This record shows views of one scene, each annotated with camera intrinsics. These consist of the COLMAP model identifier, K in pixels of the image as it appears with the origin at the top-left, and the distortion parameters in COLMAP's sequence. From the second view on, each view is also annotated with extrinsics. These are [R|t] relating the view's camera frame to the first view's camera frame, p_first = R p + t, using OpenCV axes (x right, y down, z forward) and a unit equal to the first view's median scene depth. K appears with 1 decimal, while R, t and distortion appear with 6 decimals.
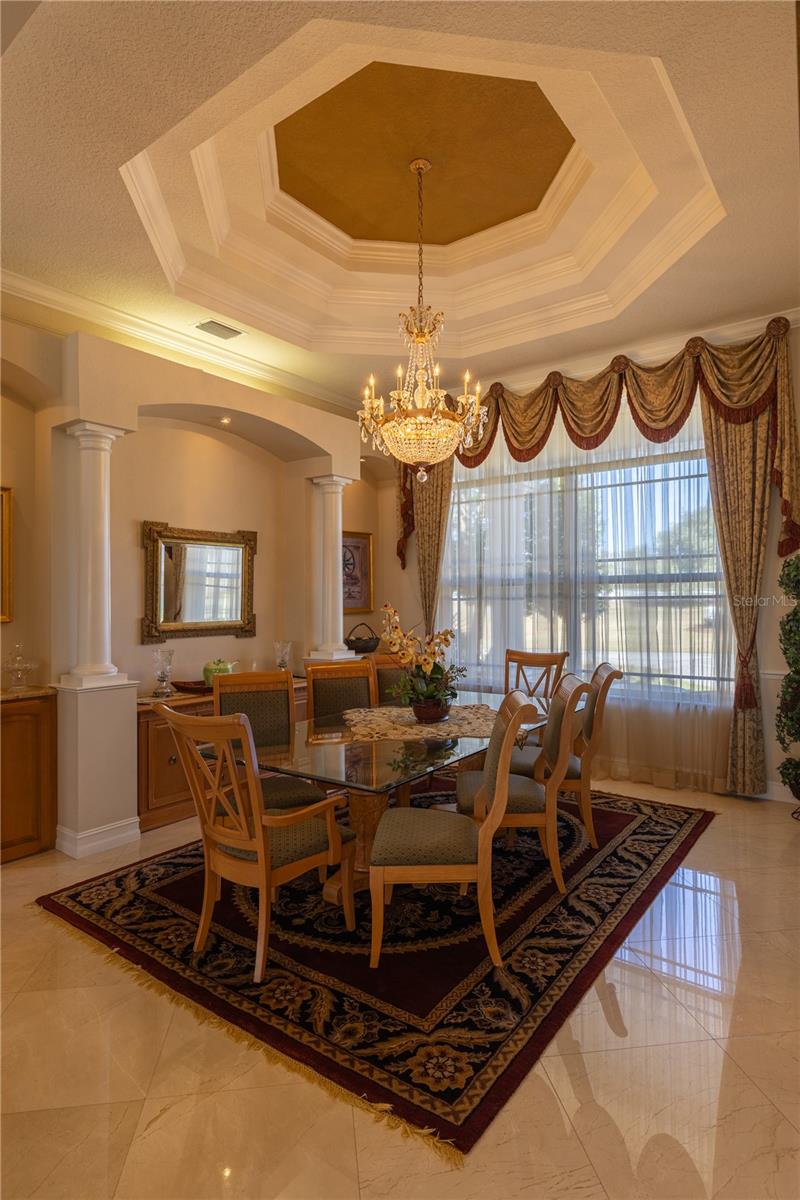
lens RADIAL K [[671.8, 0, 399.4], [0, 671.8, 600.1], [0, 0, 1]] dist [0.000410, -0.000014]
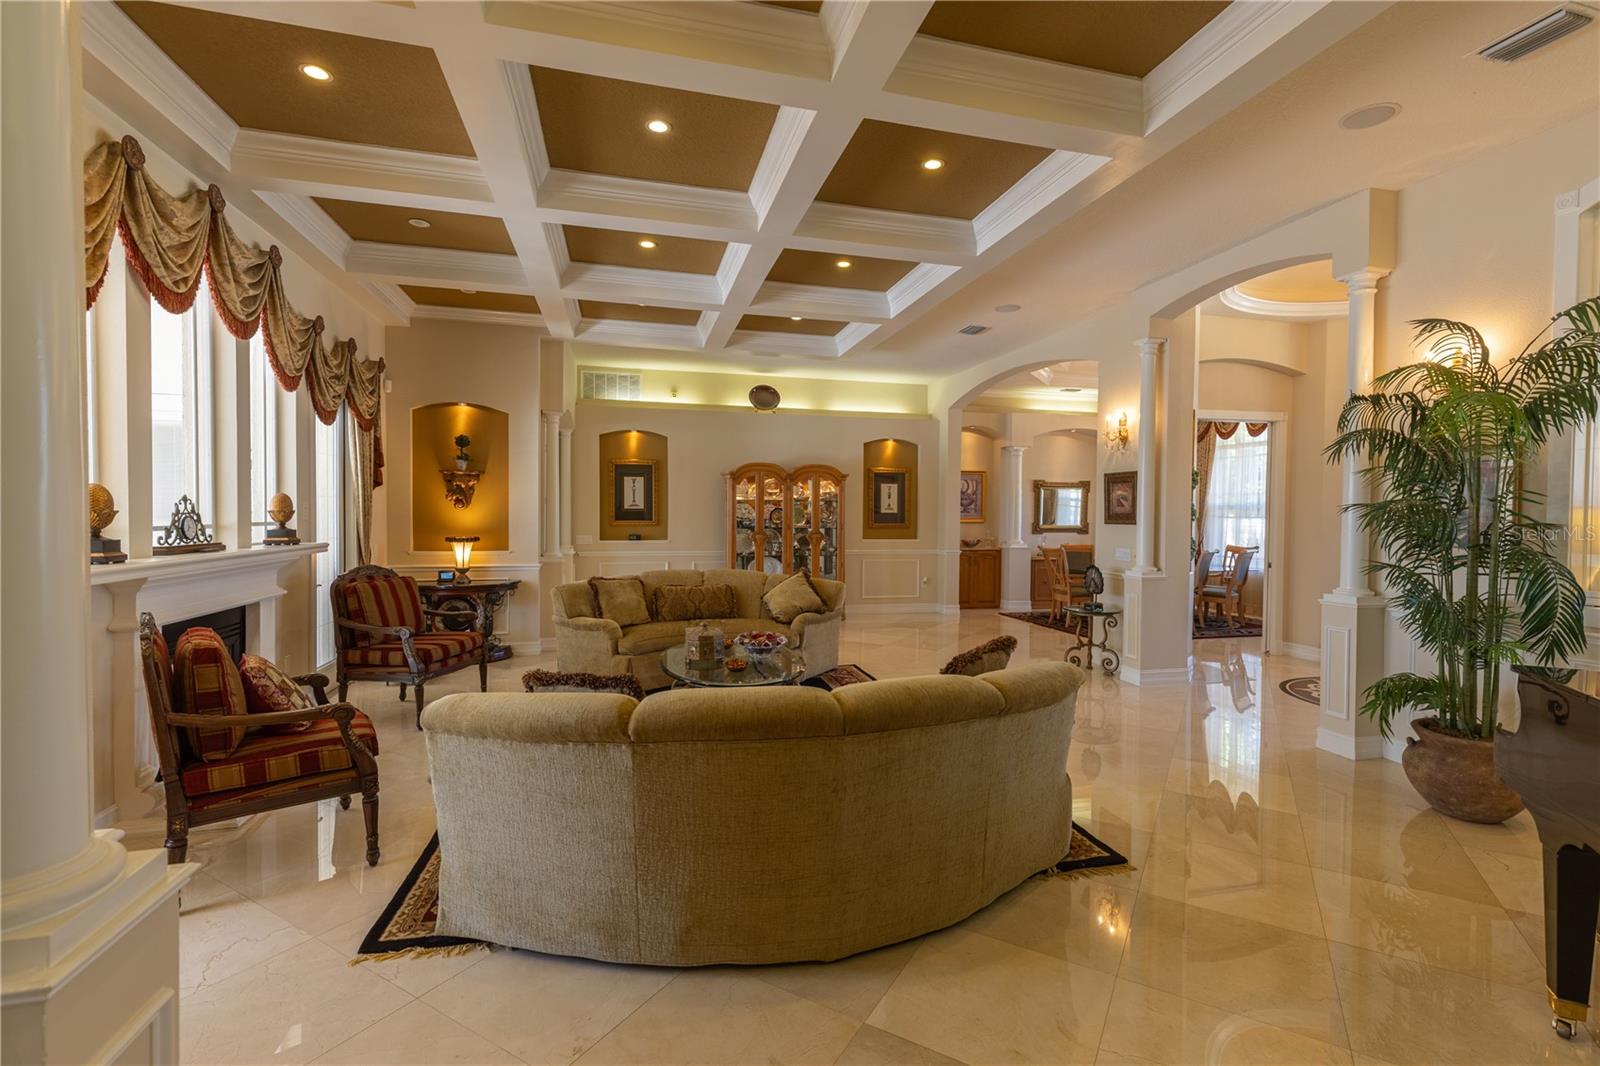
lens RADIAL K [[723.8, 0, 797.4], [0, 723.8, 526.7], [0, 0, 1]] dist [0.003949, 0.000321]
pose [[0.783844, 0.029658, -0.620250, 0.499317], [-0.010732, 0.999357, 0.034222, -0.033364], [0.620865, -0.020168, 0.783658, -1.380983]]
